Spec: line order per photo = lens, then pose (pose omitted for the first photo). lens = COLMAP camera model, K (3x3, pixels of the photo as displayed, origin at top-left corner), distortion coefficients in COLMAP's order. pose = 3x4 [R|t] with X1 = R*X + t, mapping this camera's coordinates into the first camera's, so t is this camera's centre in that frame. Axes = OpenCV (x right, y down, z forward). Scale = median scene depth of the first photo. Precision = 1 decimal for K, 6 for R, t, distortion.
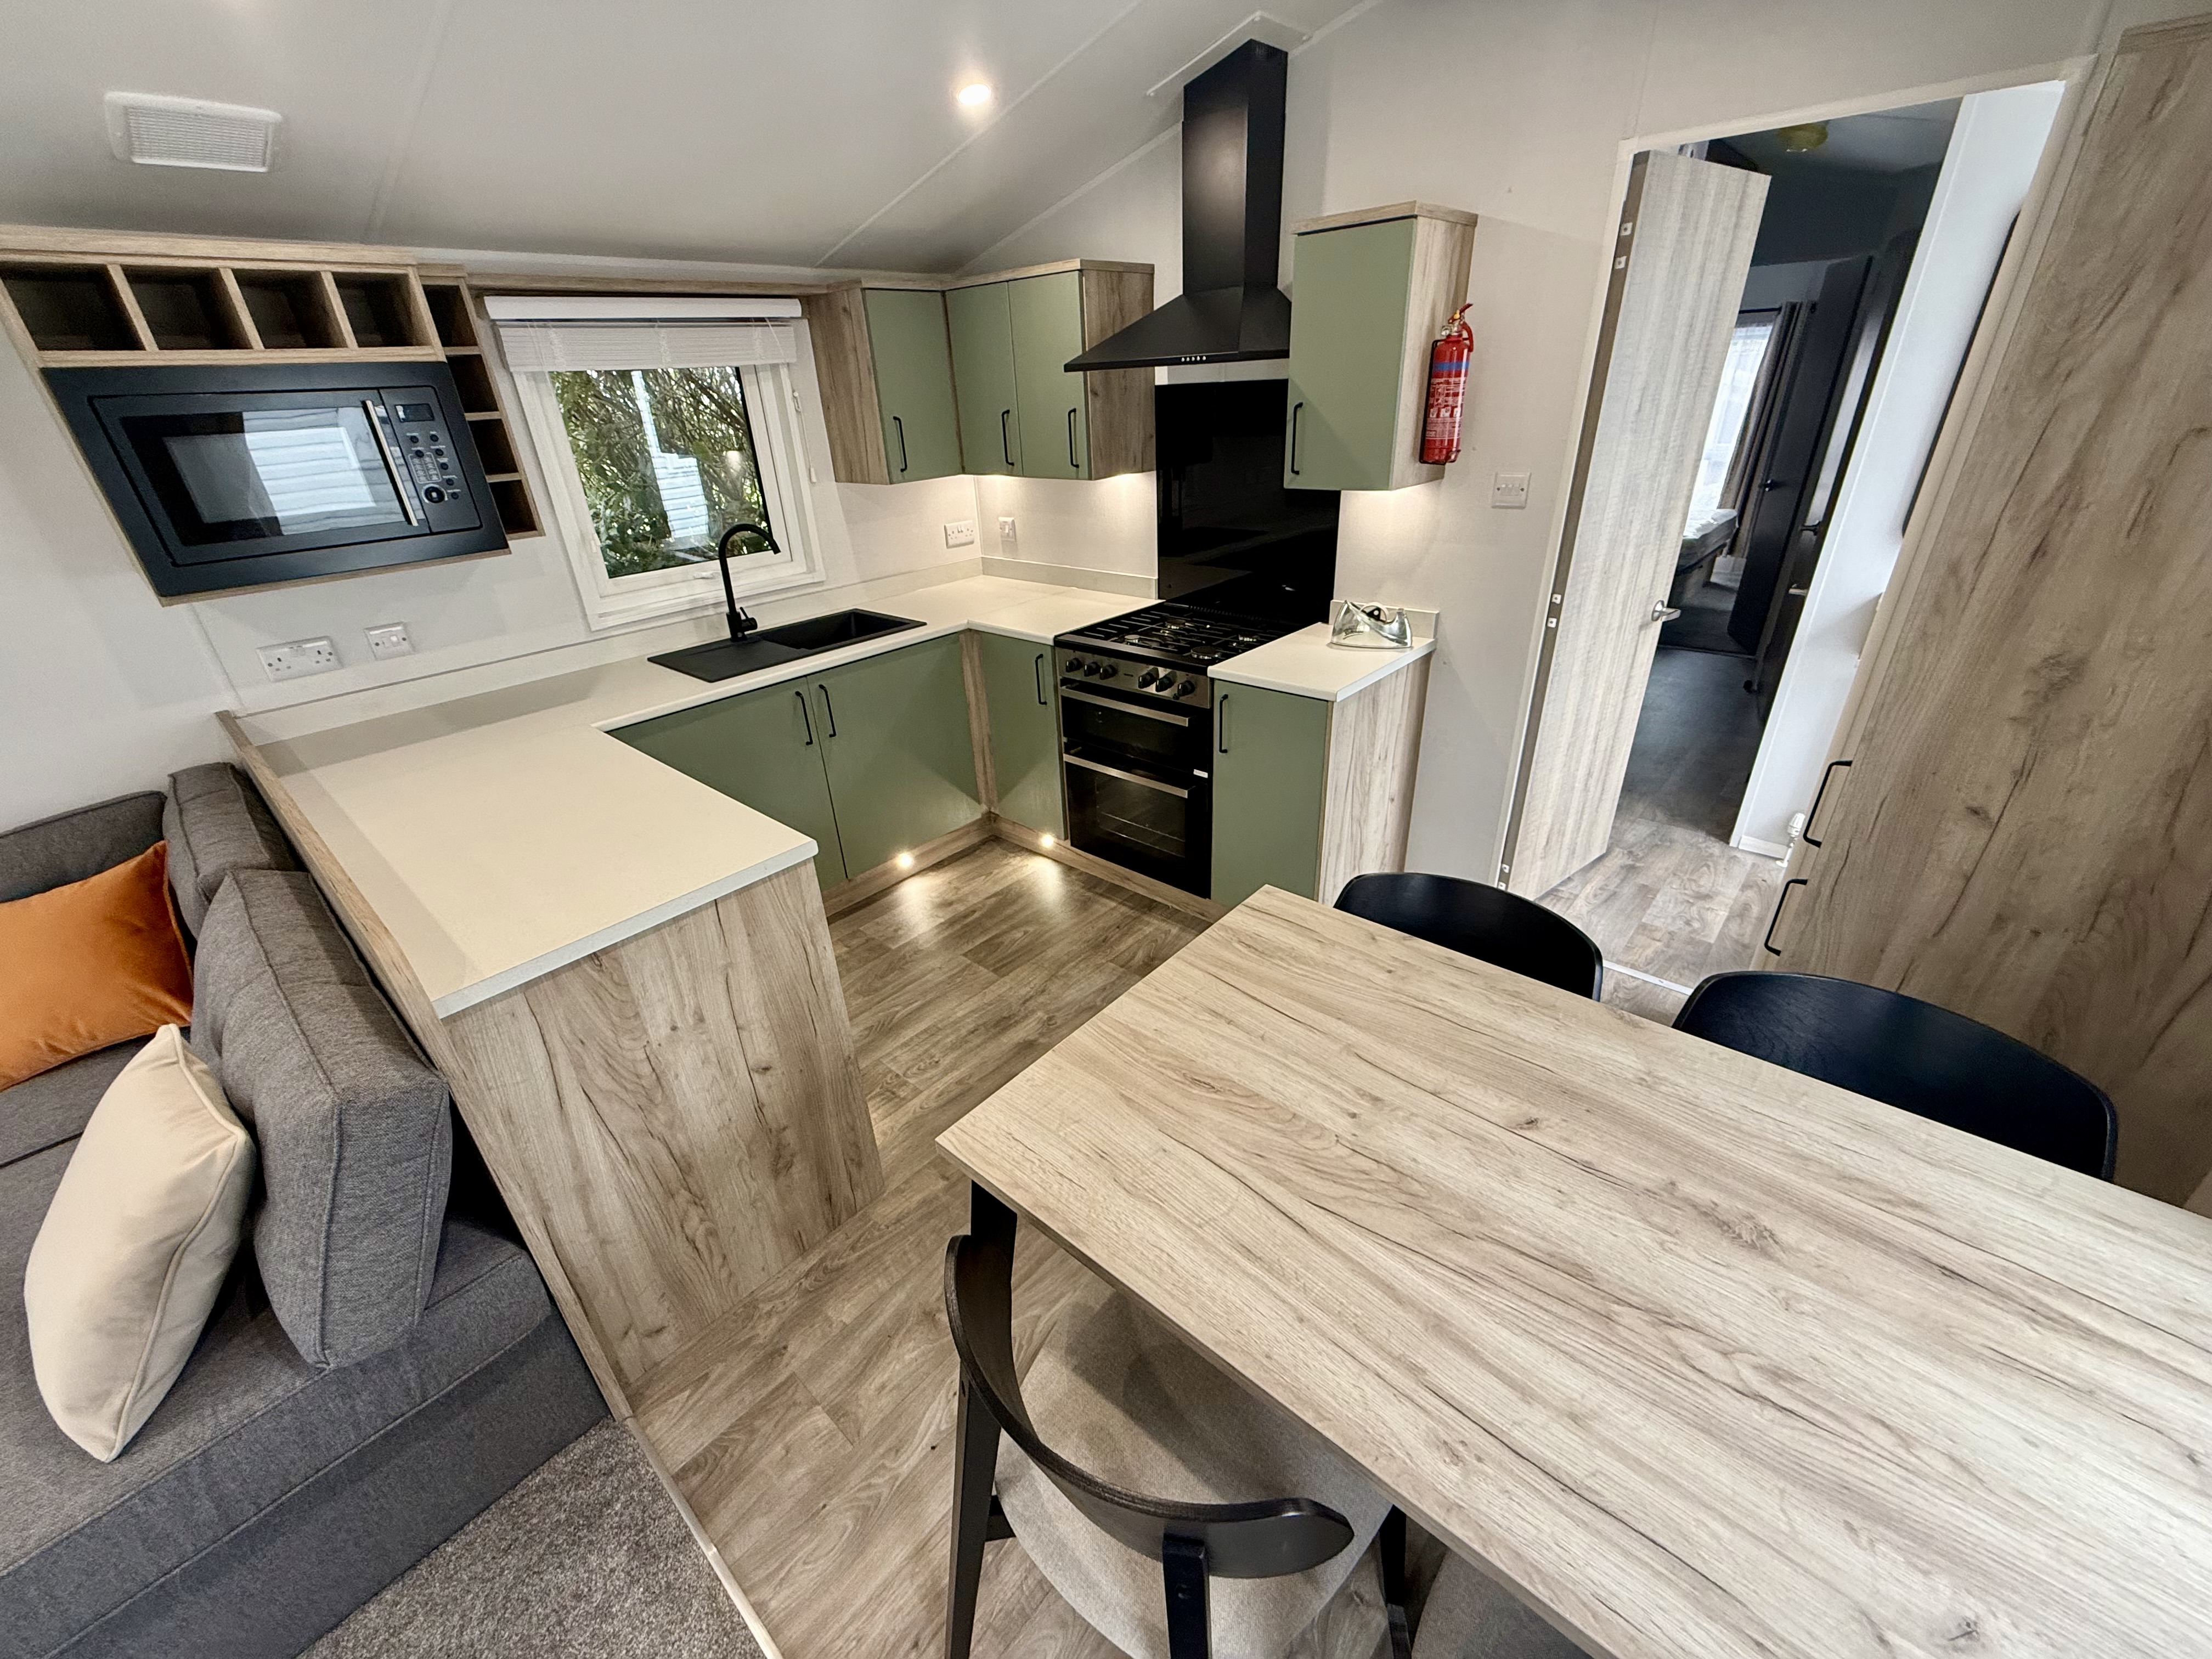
lens RADIAL K [[879.3, 0, 1103.7], [0, 879.3, 825.6], [0, 0, 1]] dist [0.002020, -0.000330]
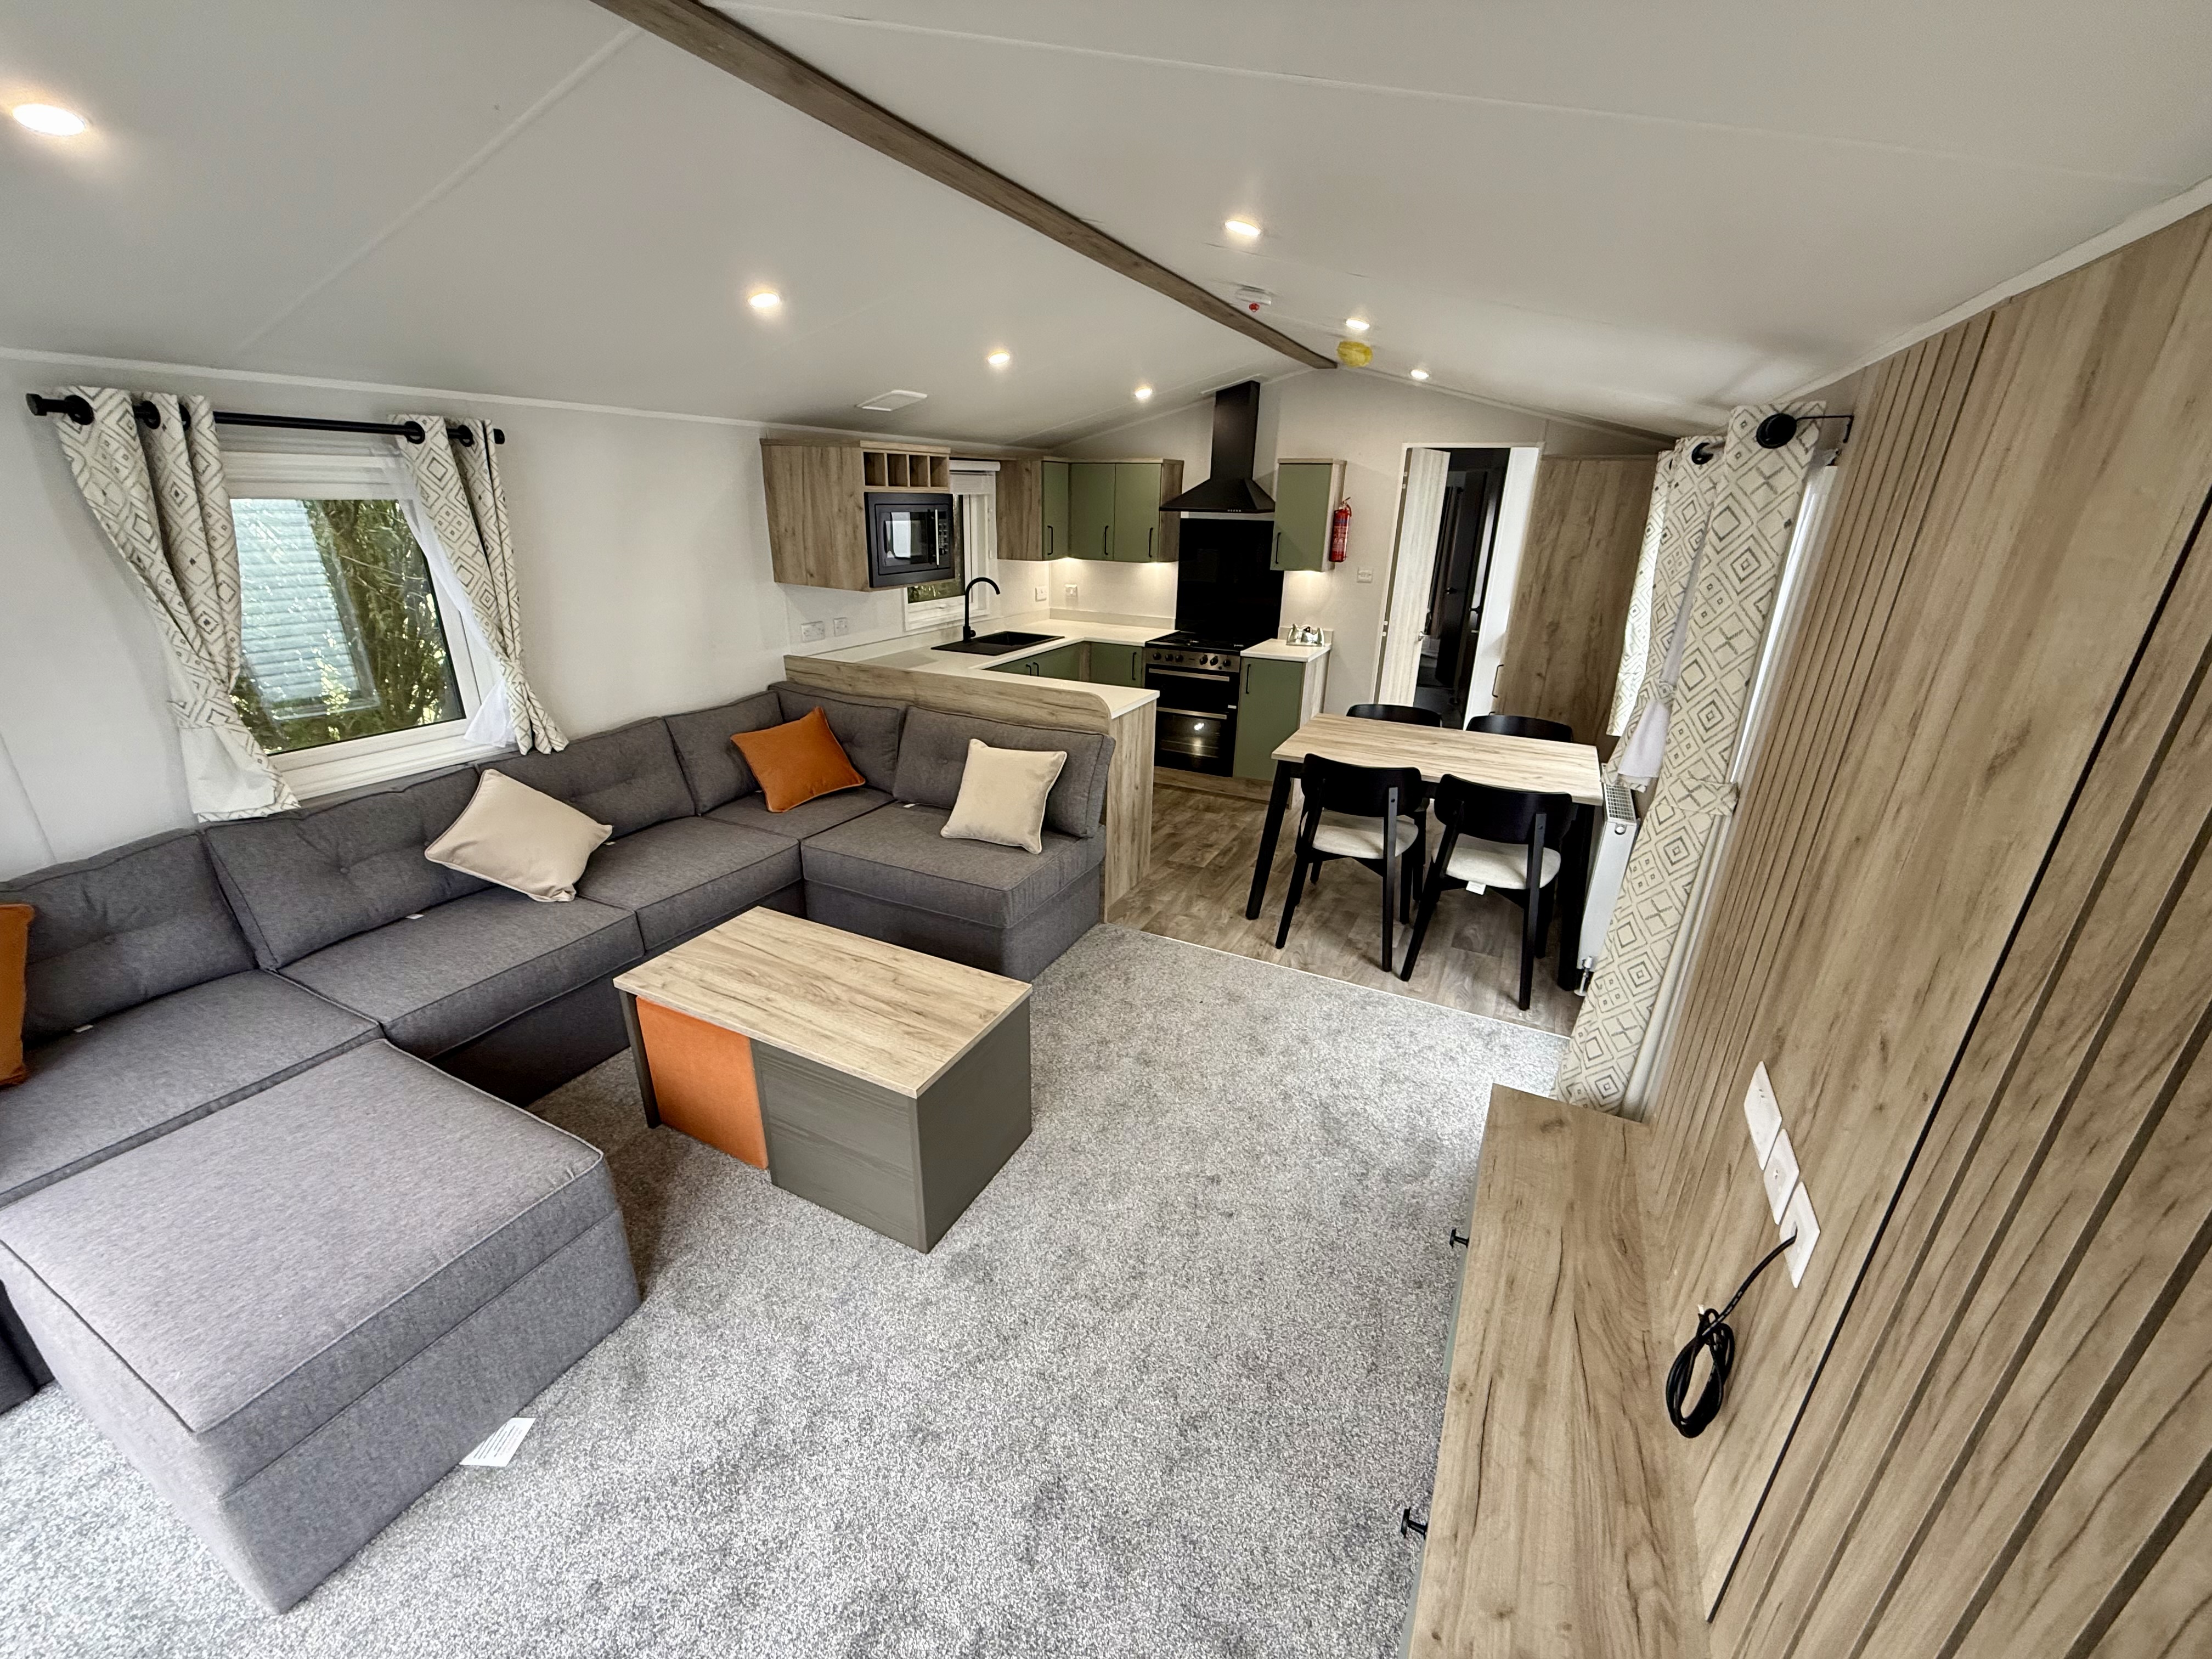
lens RADIAL K [[879.3, 0, 1099.4], [0, 879.3, 828.1], [0, 0, 1]] dist [0.002020, -0.000330]
pose [[0.964161, -0.032143, 0.263362, -0.724933], [0.060173, 0.993260, -0.099067, 0.399240], [-0.258403, 0.111364, 0.959597, -0.819810]]
